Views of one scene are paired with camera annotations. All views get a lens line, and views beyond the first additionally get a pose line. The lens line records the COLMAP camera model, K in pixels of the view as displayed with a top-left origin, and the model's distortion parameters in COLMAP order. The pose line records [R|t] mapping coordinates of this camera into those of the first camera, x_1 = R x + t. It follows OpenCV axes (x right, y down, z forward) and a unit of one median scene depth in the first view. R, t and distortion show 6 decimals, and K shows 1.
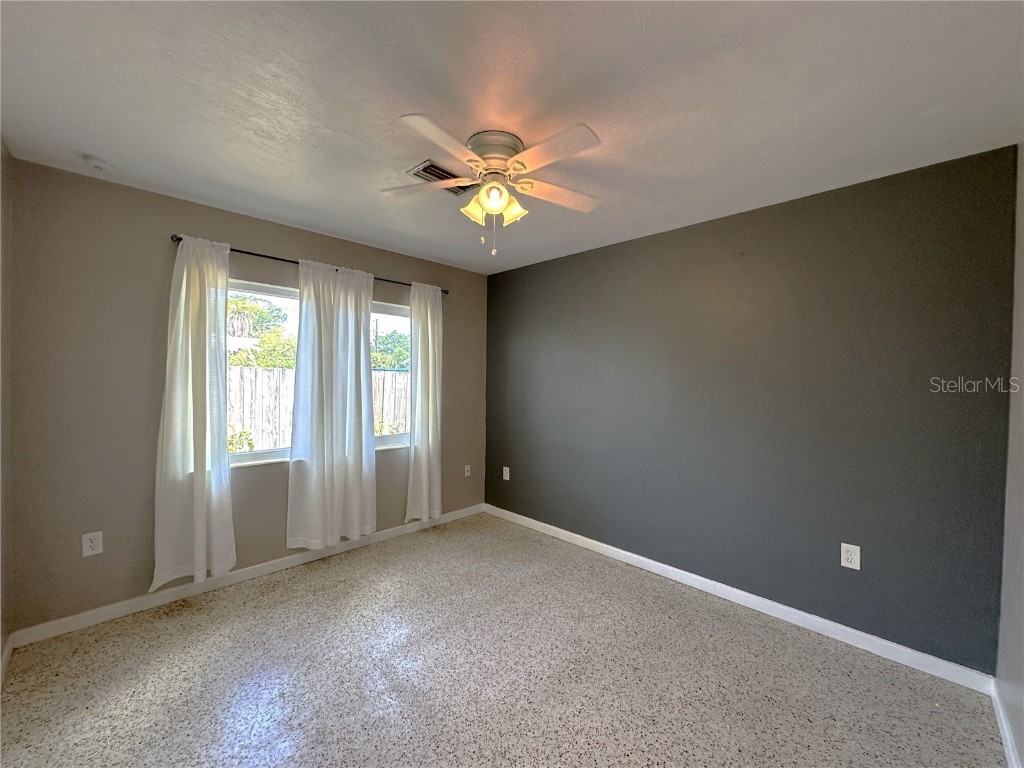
lens RADIAL K [[409.2, 0, 512.6], [0, 409.2, 382.7], [0, 0, 1]] dist [-0.004458, 0.000290]
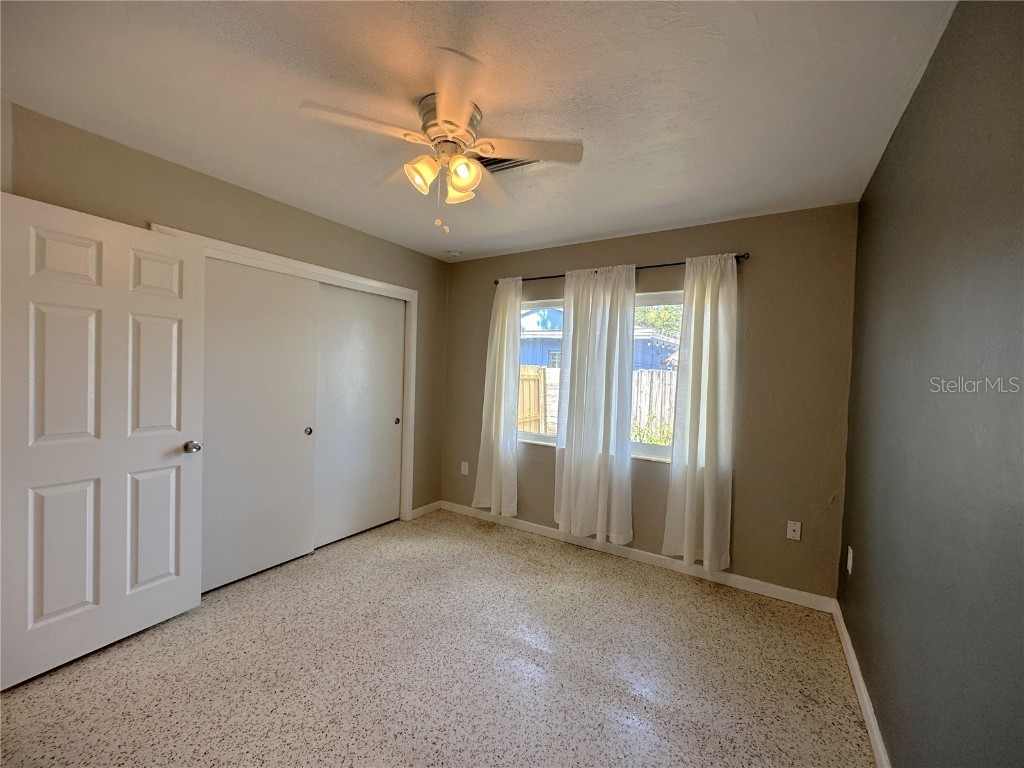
lens RADIAL K [[409.2, 0, 512.6], [0, 409.2, 382.7], [0, 0, 1]] dist [-0.004458, 0.000290]
pose [[0.223038, 0.012497, -0.974730, 0.555324], [-0.044714, 0.998997, 0.002576, 0.010677], [0.973784, 0.043009, 0.223373, 0.602293]]
